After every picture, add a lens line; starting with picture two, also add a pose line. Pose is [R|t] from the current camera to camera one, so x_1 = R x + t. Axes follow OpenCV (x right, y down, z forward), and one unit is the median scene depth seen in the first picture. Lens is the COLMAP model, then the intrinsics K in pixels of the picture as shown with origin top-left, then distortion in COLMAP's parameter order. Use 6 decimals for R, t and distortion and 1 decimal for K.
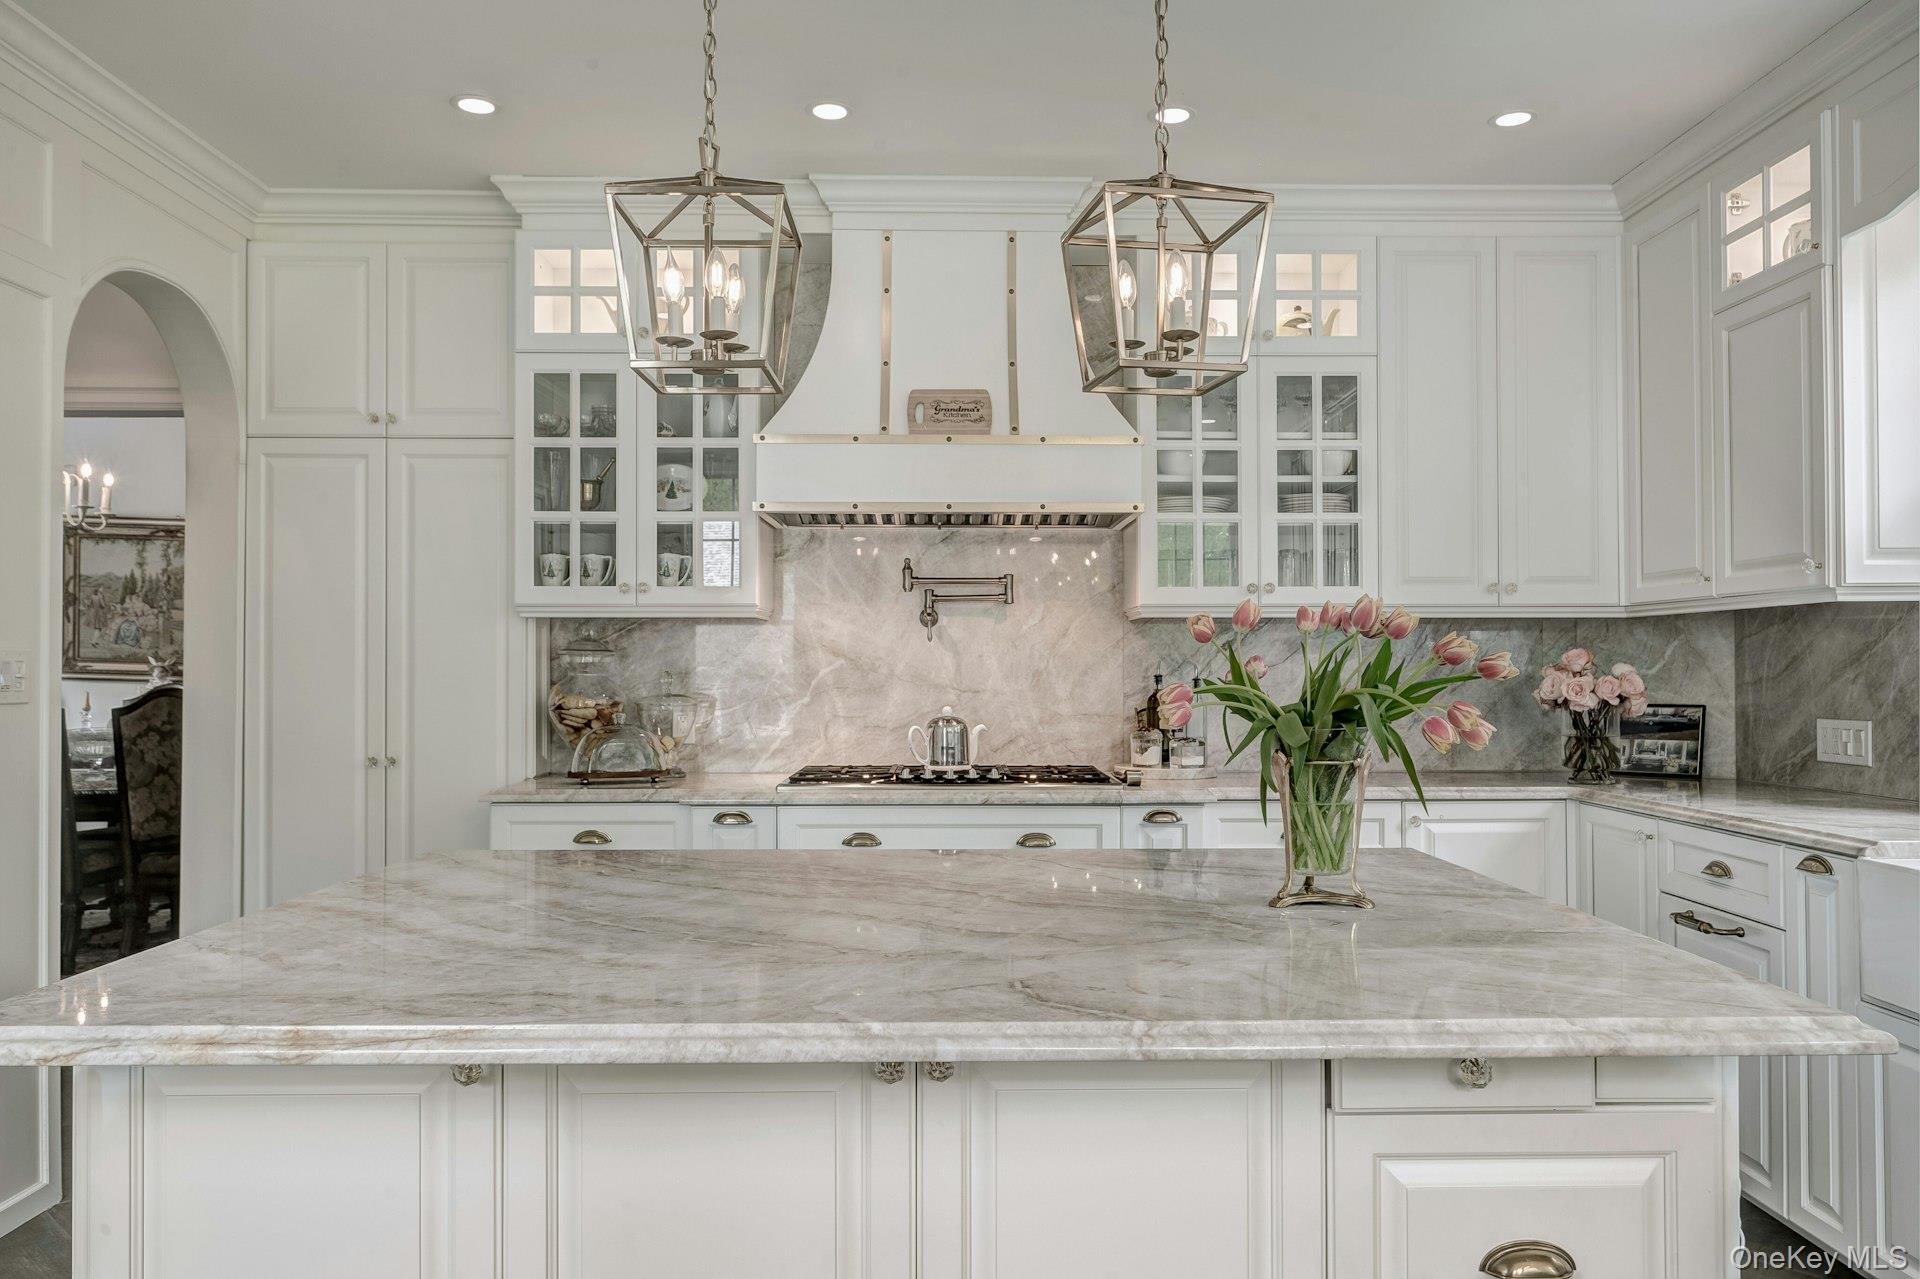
lens RADIAL K [[1475.6, 0, 967.3], [0, 1475.6, 646.1], [0, 0, 1]] dist [-0.015126, 0.002742]
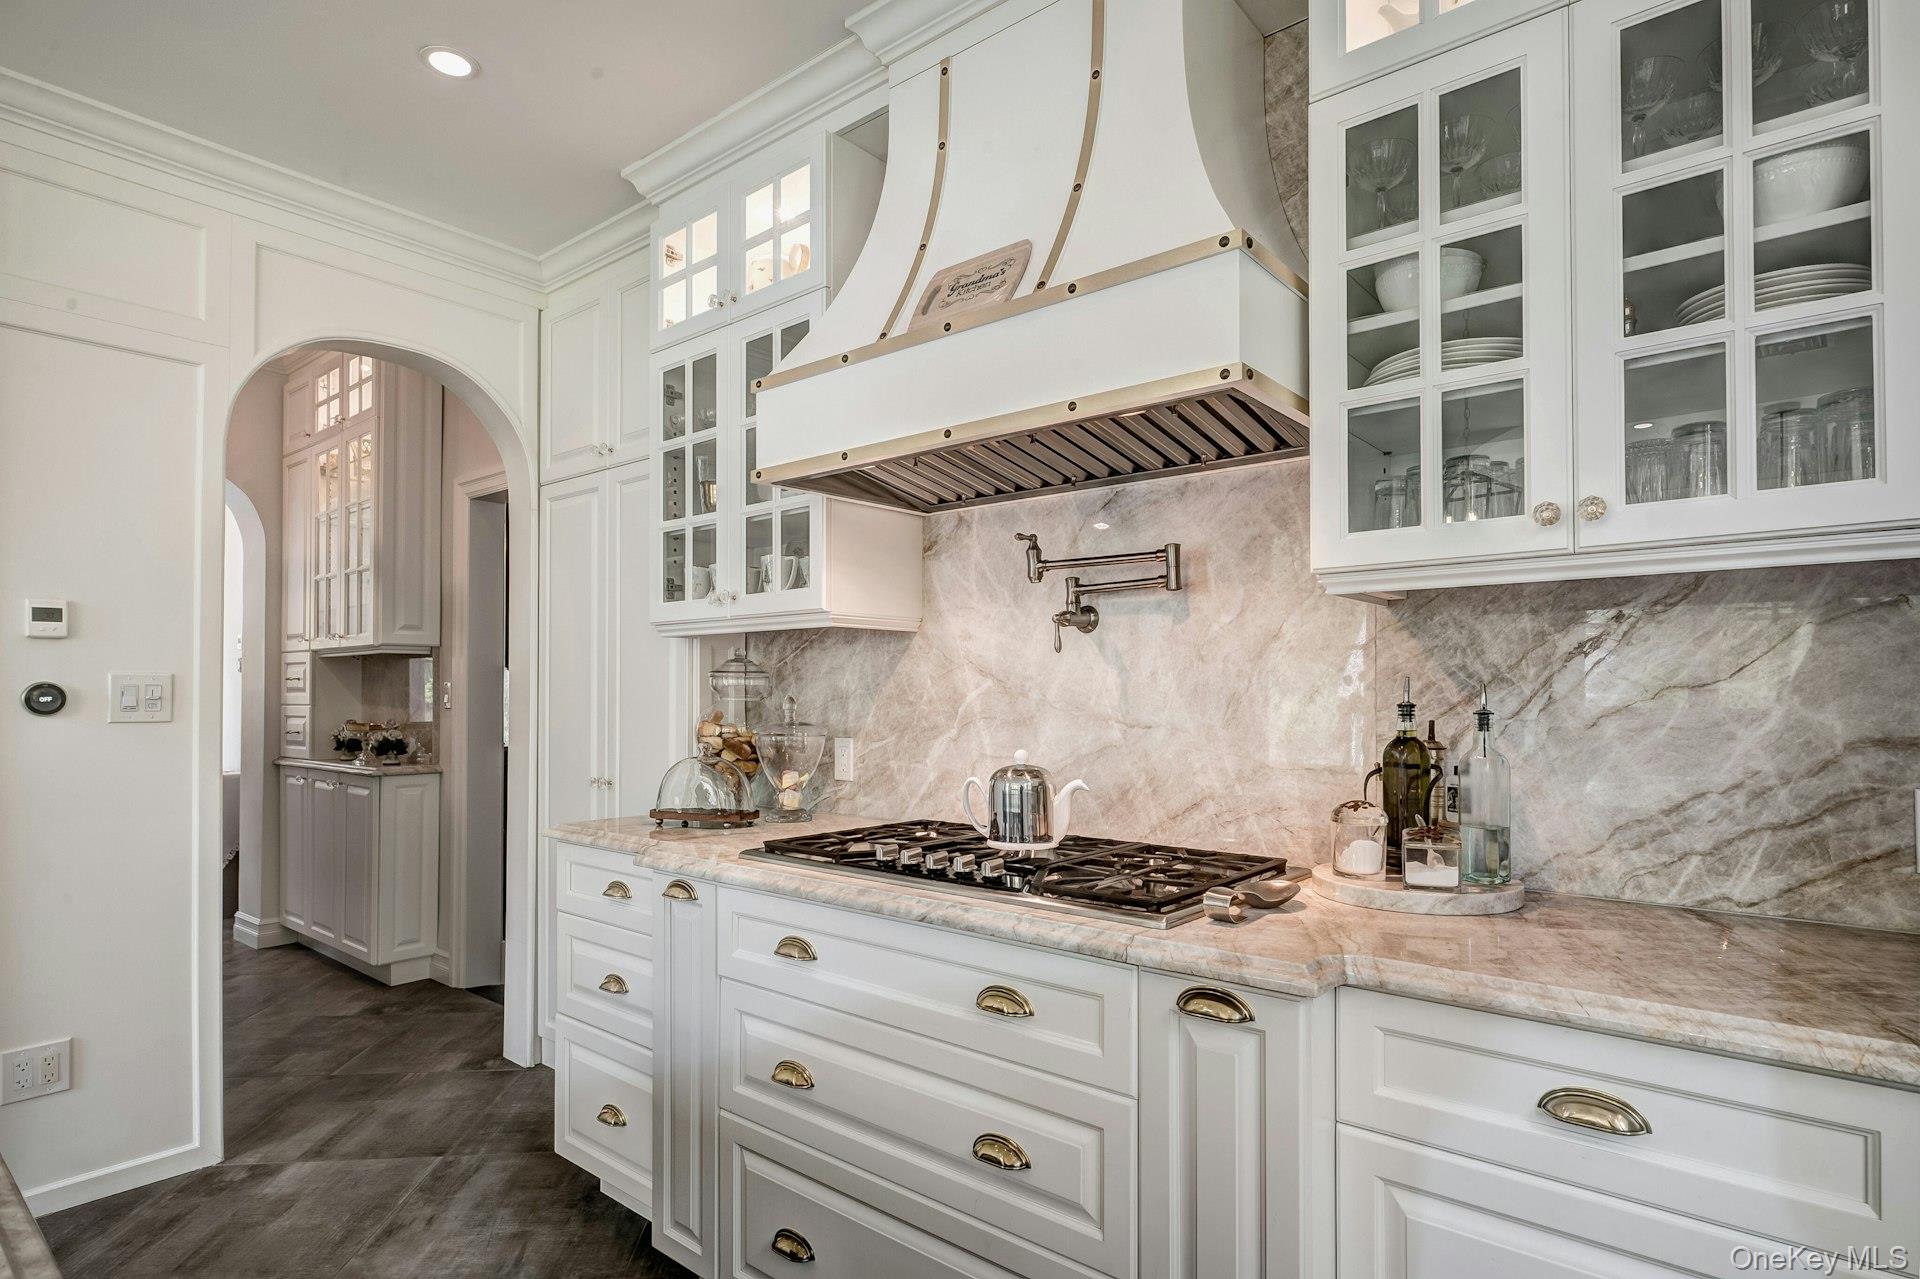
lens RADIAL K [[1006.9, 0, 982.1], [0, 1006.9, 676.3], [0, 0, 1]] dist [-0.004359, 0.001620]
pose [[0.745677, -0.010852, -0.666219, 0.258520], [0.006674, 0.999939, -0.008818, 0.011948], [0.666274, 0.002129, 0.745704, 0.626658]]
